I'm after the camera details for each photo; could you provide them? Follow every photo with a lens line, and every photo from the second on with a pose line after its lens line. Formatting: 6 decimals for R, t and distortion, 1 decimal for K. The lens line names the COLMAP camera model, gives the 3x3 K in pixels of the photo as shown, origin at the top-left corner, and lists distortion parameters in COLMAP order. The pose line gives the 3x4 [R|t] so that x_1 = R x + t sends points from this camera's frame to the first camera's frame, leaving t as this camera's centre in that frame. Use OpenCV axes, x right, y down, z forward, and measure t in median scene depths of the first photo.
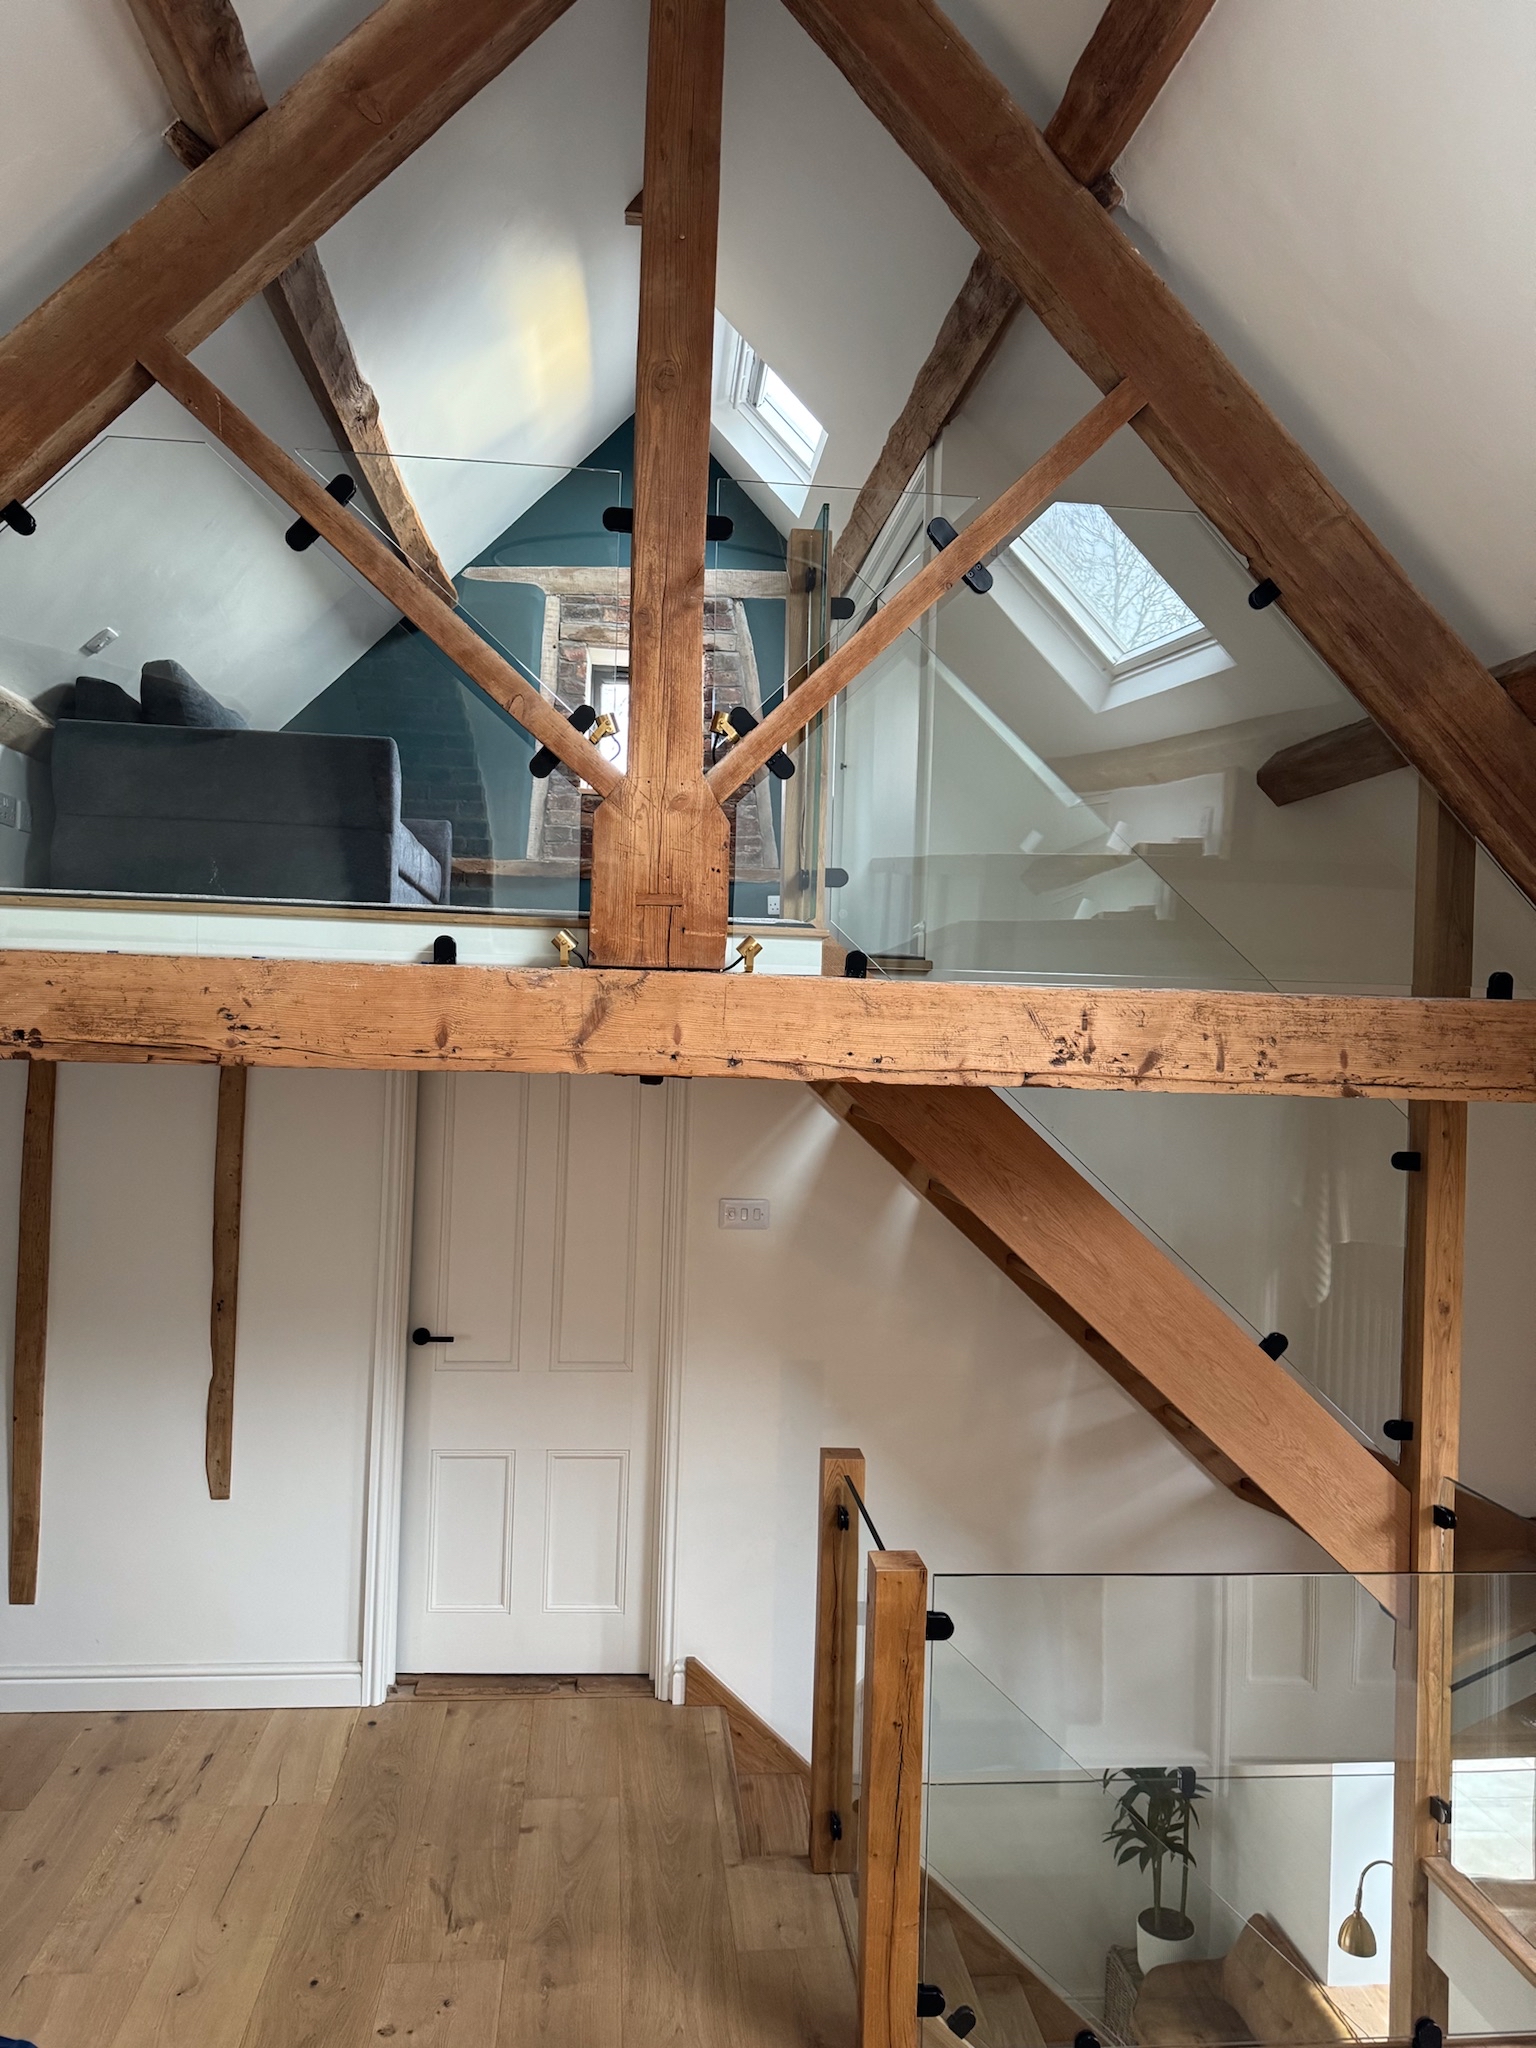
lens RADIAL K [[1431.4, 0, 730.8], [0, 1431.4, 1027.1], [0, 0, 1]] dist [0.187811, -0.209300]
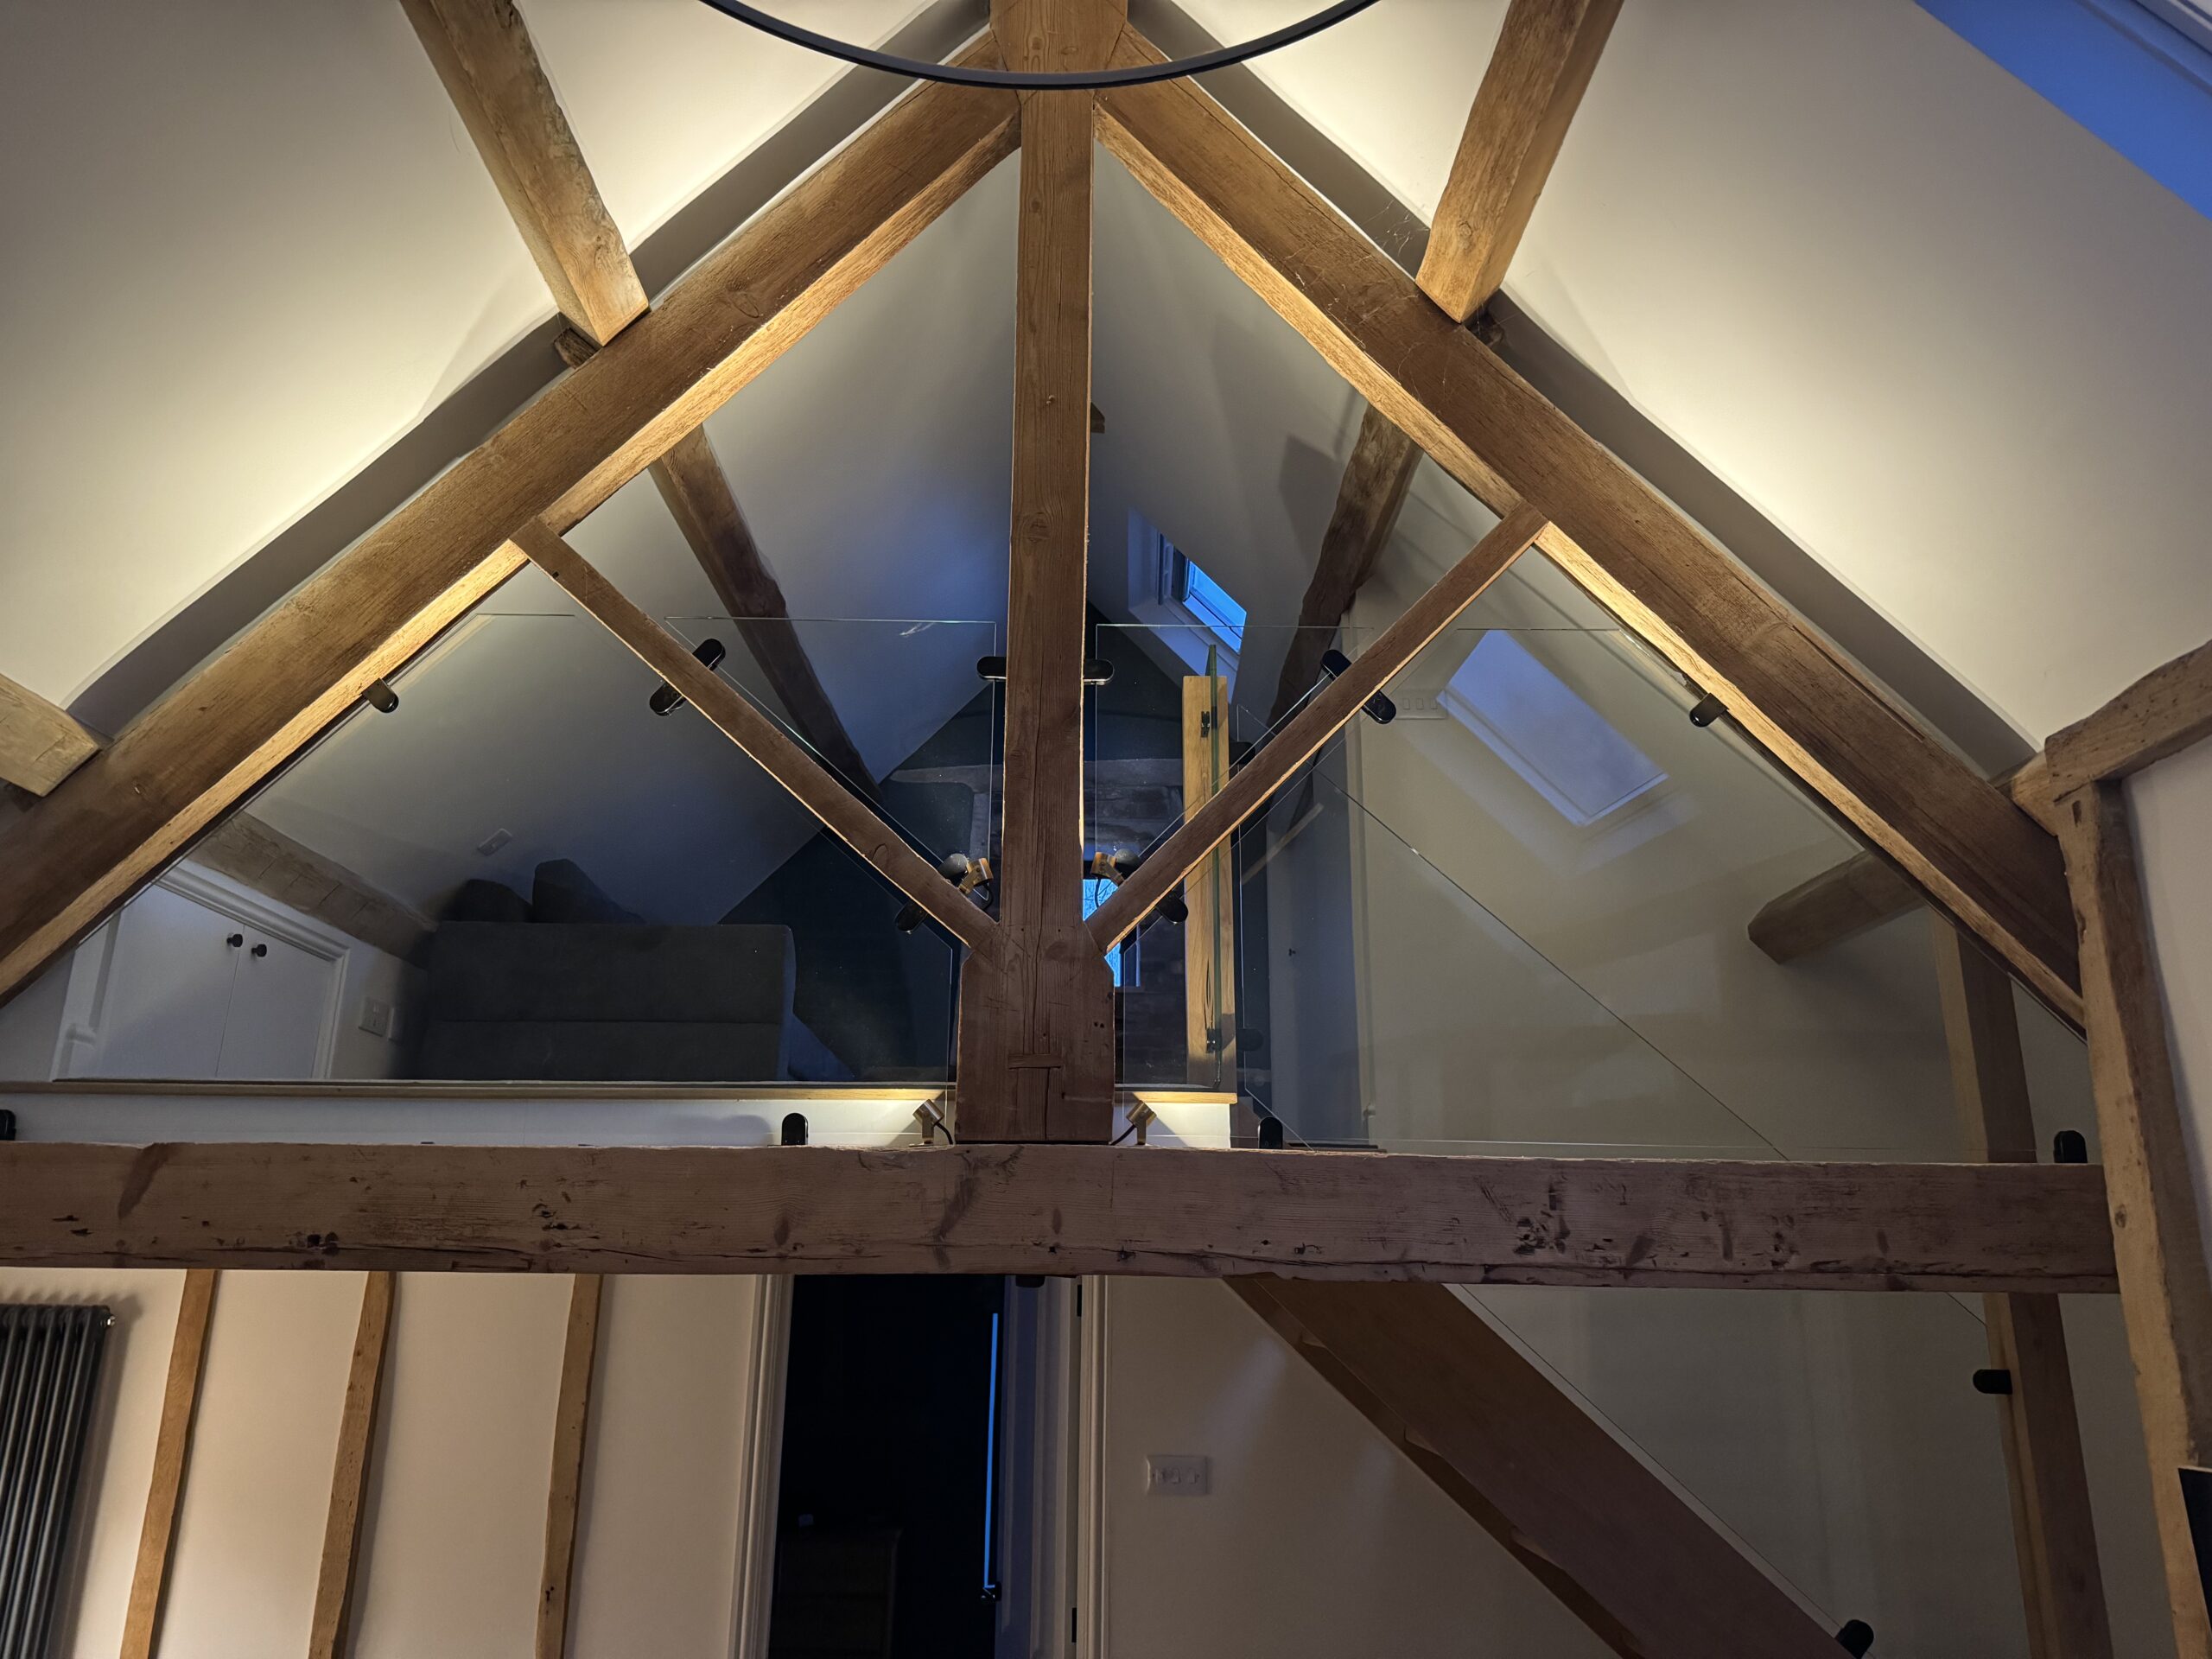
lens RADIAL K [[1533.4, 0, 1103.4], [0, 1533.4, 889.7], [0, 0, 1]] dist [0.116806, -0.114873]
pose [[0.995572, -0.037559, -0.086169, 0.074505], [0.013791, 0.965146, -0.261347, 0.053673], [0.092982, 0.259001, 0.961391, 0.087239]]
